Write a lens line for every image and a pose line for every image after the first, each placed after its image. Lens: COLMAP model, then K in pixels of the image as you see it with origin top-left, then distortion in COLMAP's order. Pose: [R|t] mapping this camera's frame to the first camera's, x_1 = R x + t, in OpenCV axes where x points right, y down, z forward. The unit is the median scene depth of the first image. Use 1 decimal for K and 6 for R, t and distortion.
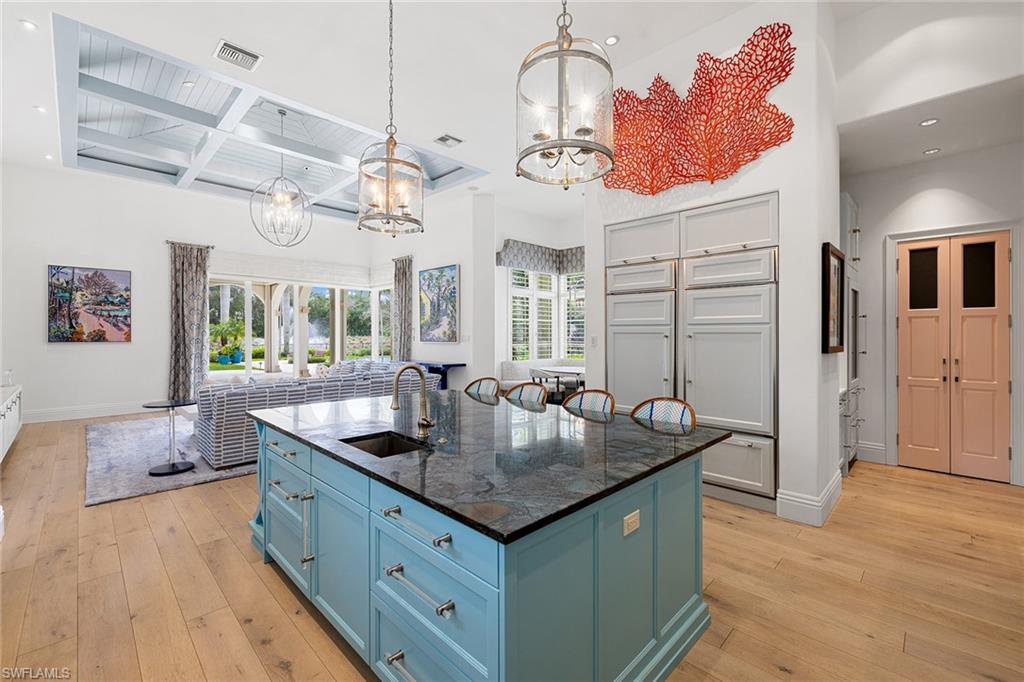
lens RADIAL K [[432.8, 0, 510.9], [0, 432.8, 332.0], [0, 0, 1]] dist [-0.000159, 0.000057]
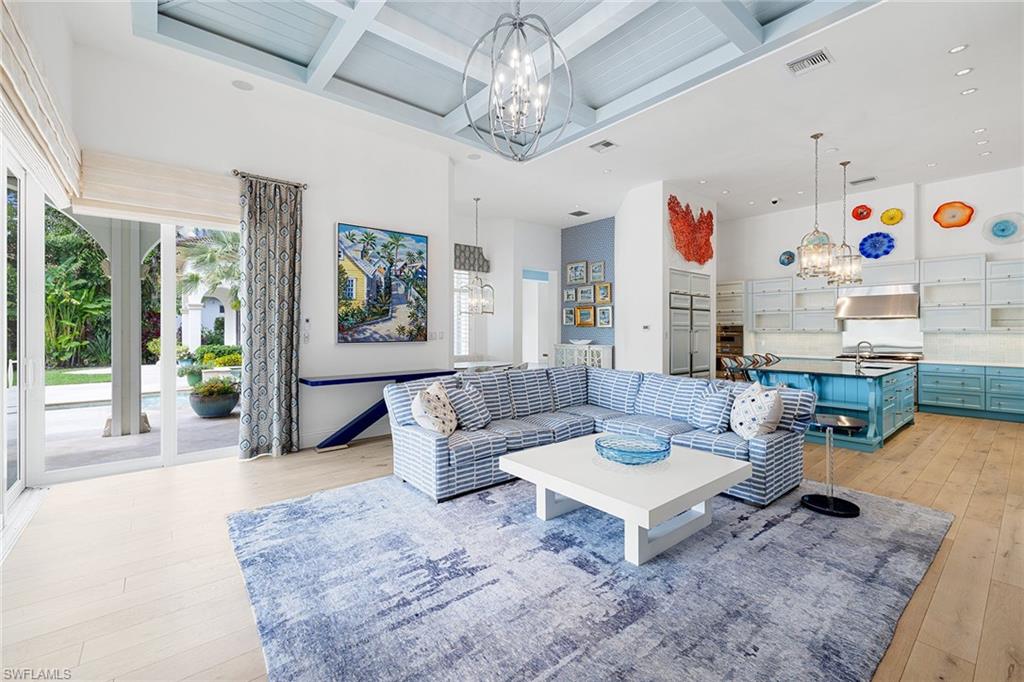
lens RADIAL K [[432.8, 0, 510.9], [0, 432.8, 332.0], [0, 0, 1]] dist [-0.000159, 0.000057]
pose [[0.093620, 0.000710, 0.995608, -0.820702], [-0.002497, 0.999997, -0.000478, 0.007120], [-0.995605, -0.002441, 0.093622, 0.761247]]
